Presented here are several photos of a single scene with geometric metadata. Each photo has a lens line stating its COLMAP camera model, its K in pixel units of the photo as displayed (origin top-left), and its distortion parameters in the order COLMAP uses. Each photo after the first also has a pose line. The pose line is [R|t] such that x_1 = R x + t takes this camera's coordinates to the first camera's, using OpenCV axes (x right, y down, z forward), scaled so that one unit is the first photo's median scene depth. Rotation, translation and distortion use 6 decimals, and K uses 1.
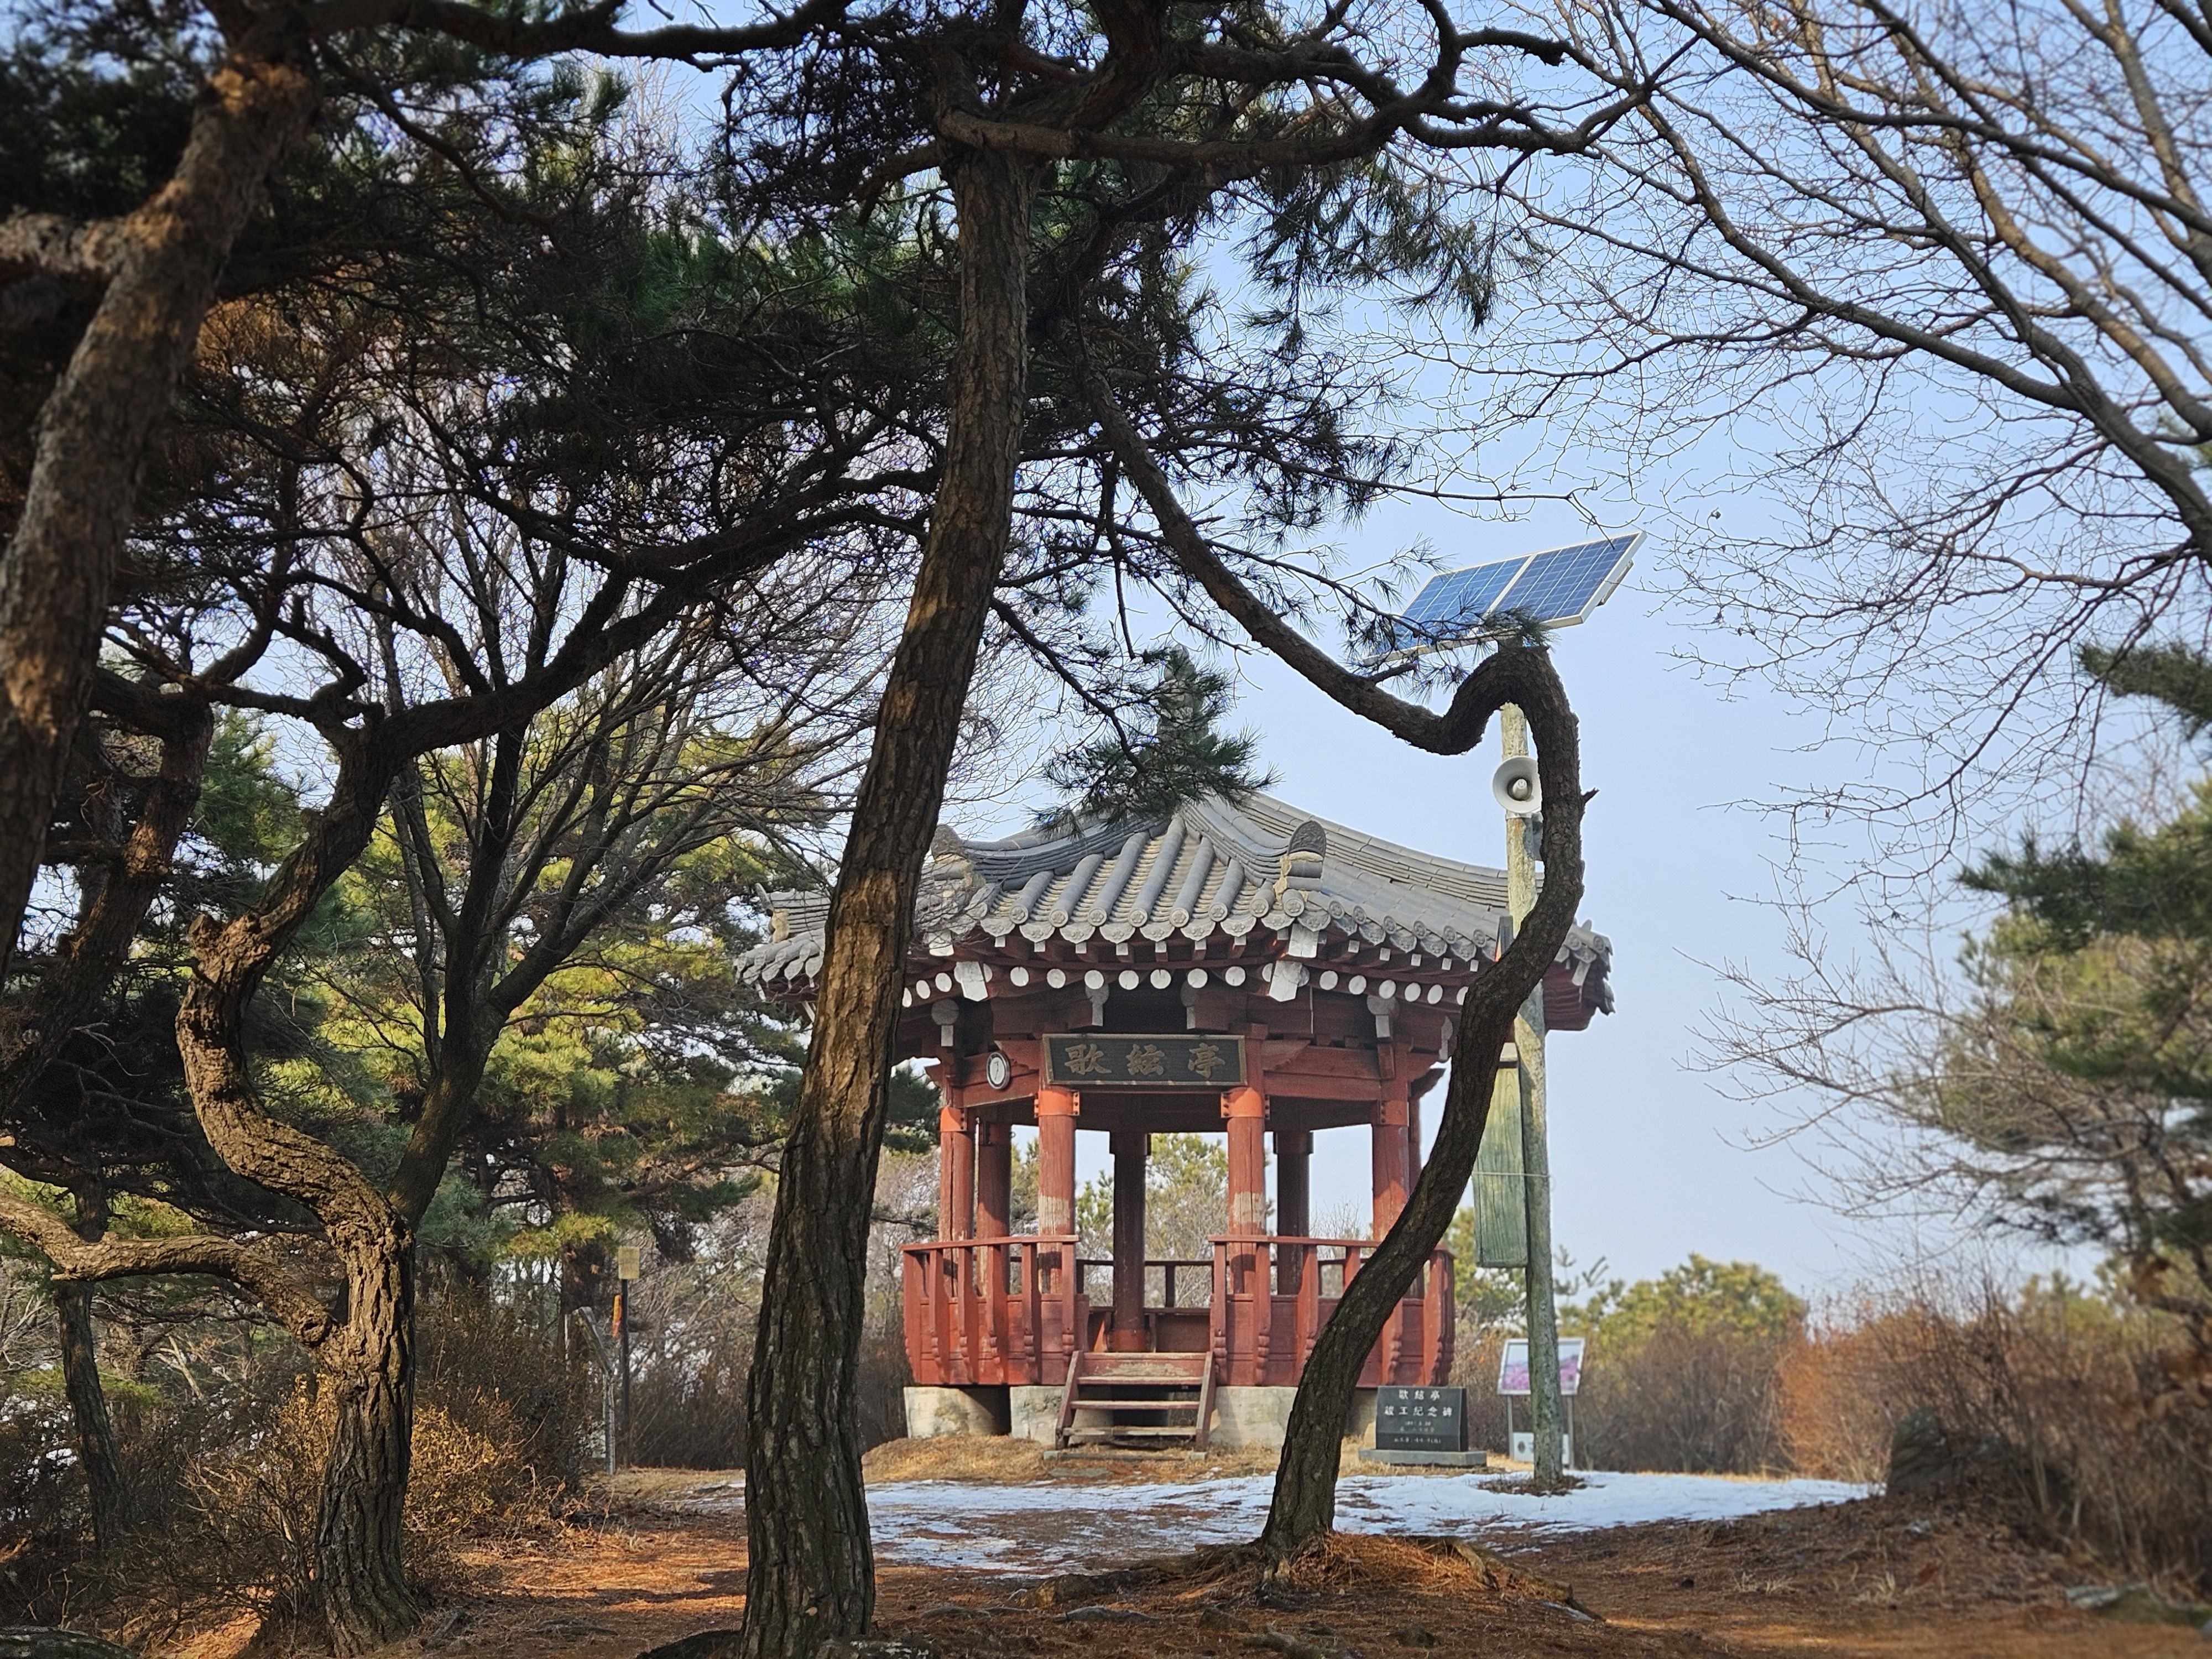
lens RADIAL K [[2650.1, 0, 1104.7], [0, 2650.1, 974.1], [0, 0, 1]] dist [0.013614, 0.000960]
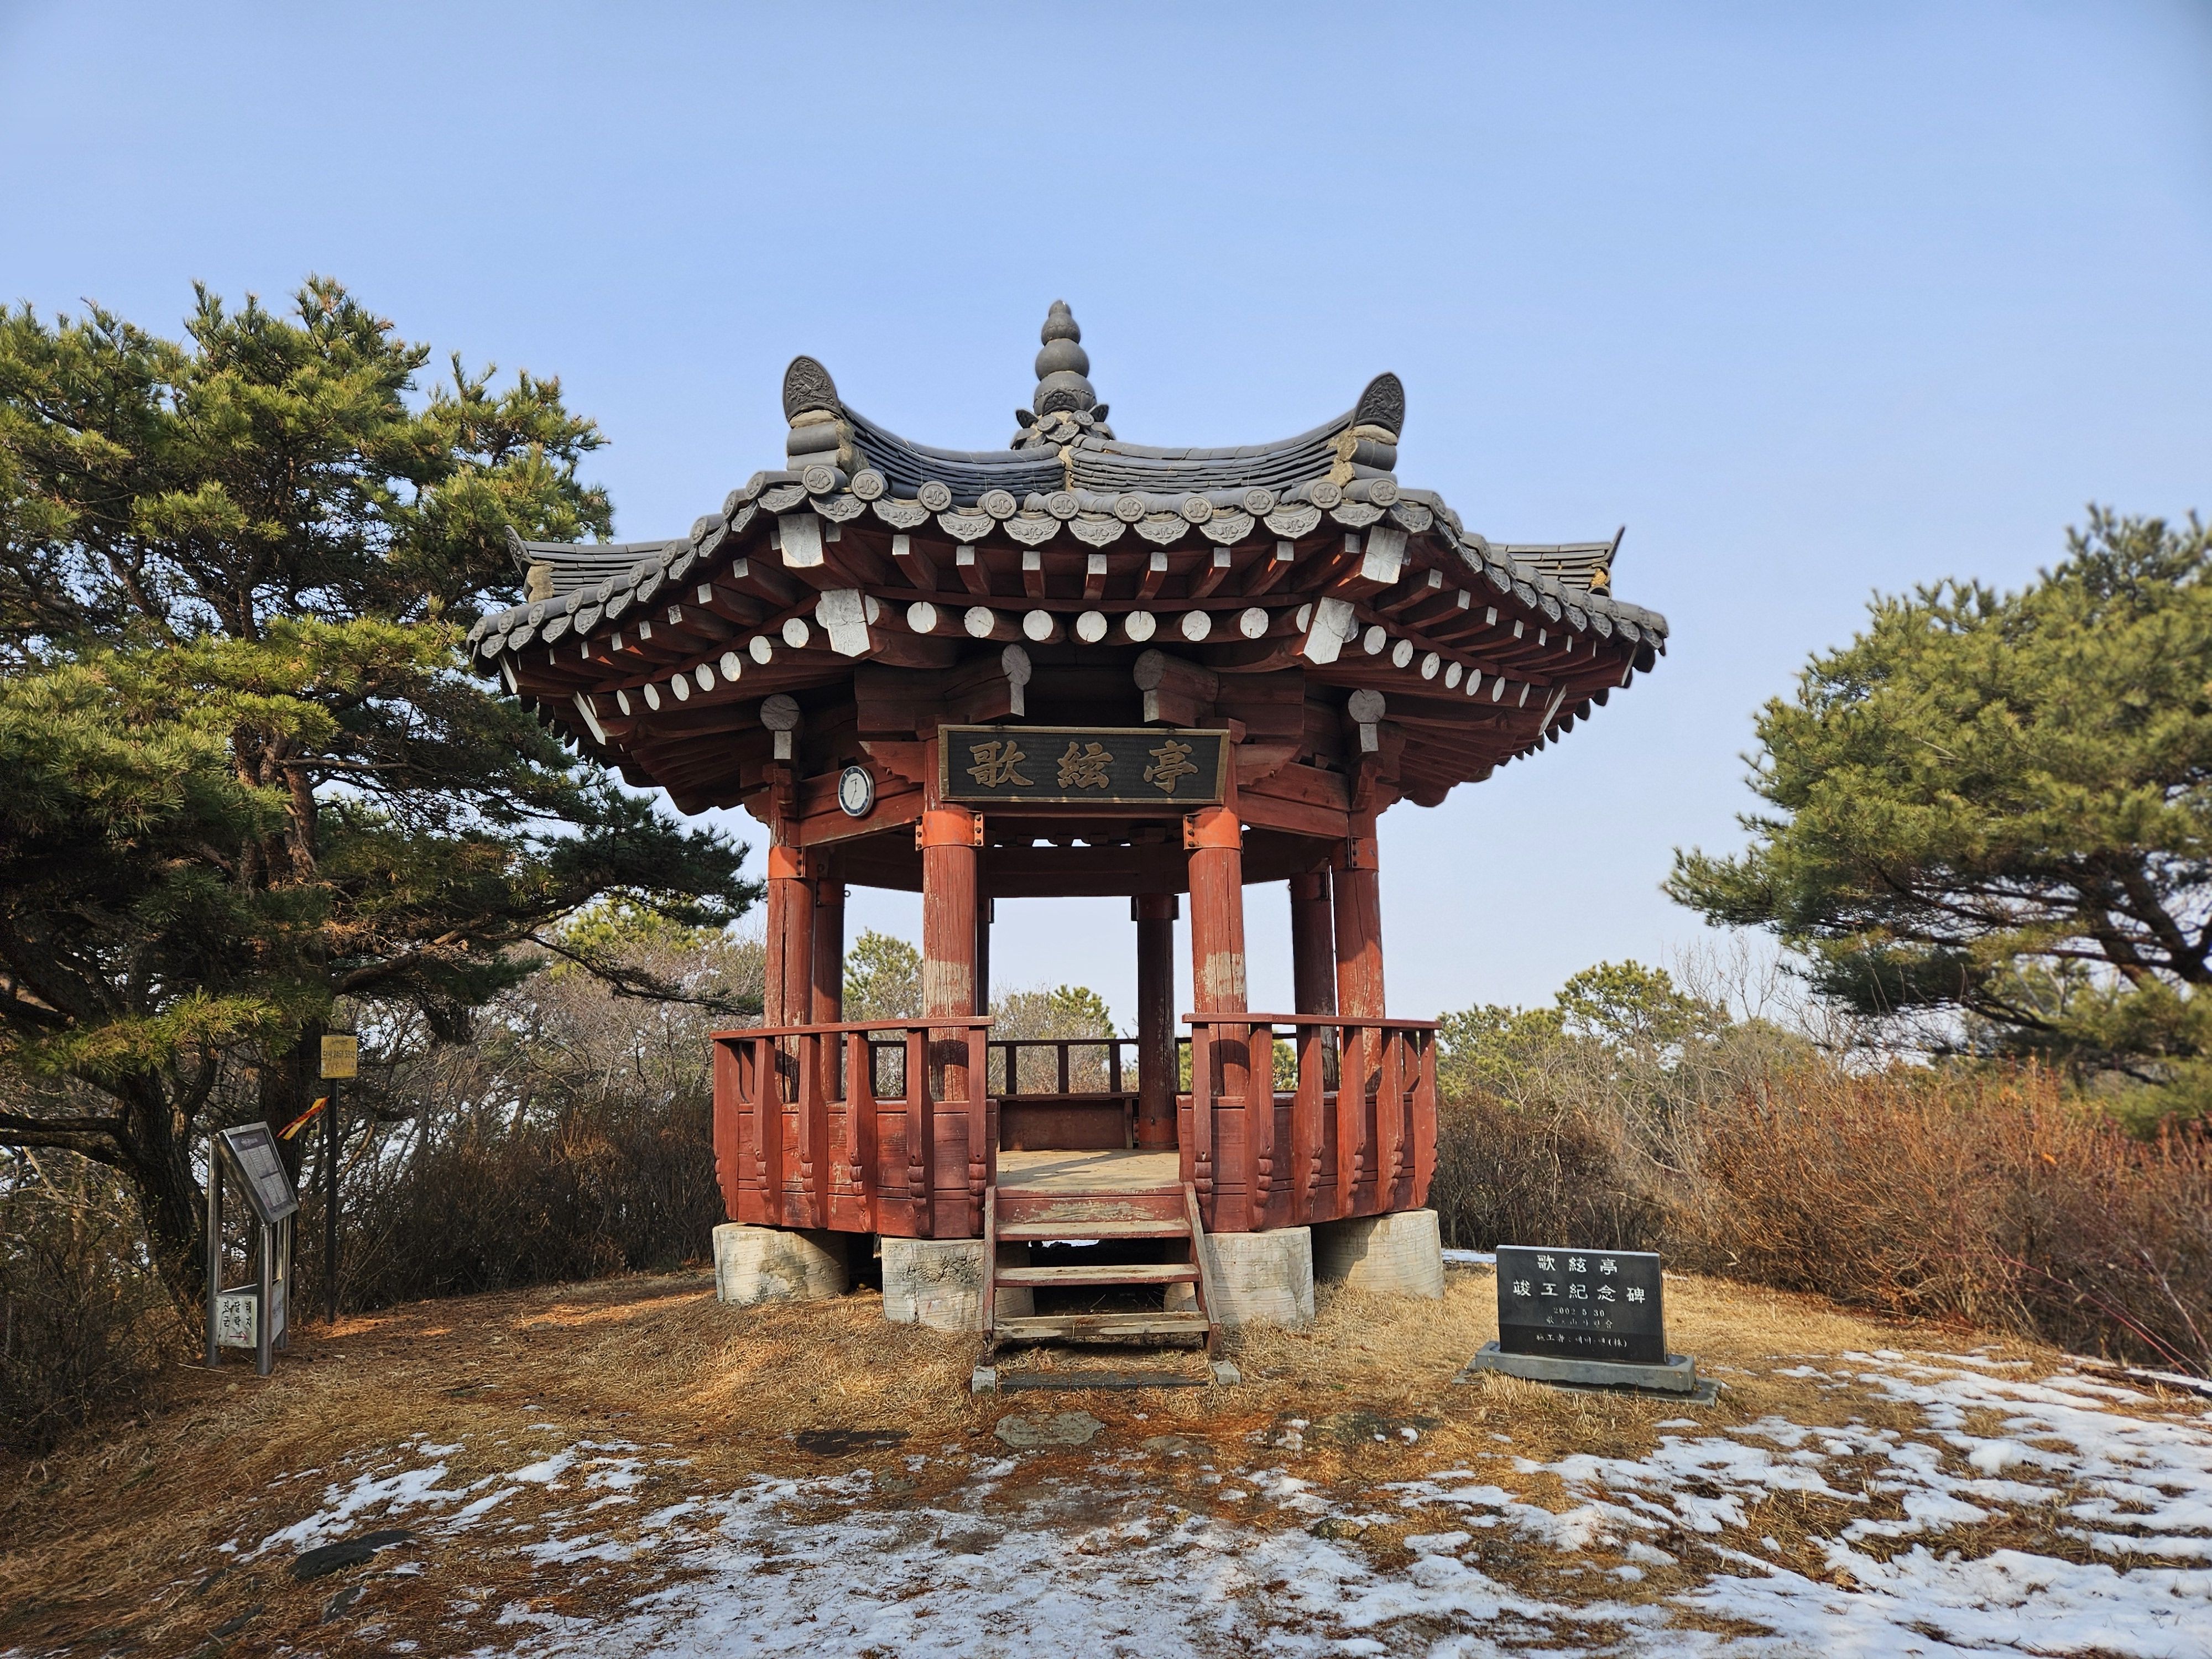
lens RADIAL K [[1501.8, 0, 1101.8], [0, 1501.8, 848.9], [0, 0, 1]] dist [0.065895, -0.000664]
pose [[0.978872, 0.008660, 0.204290, -0.061697], [-0.007553, 0.999952, -0.006197, 0.057364], [-0.204334, 0.004523, 0.978891, 0.611937]]
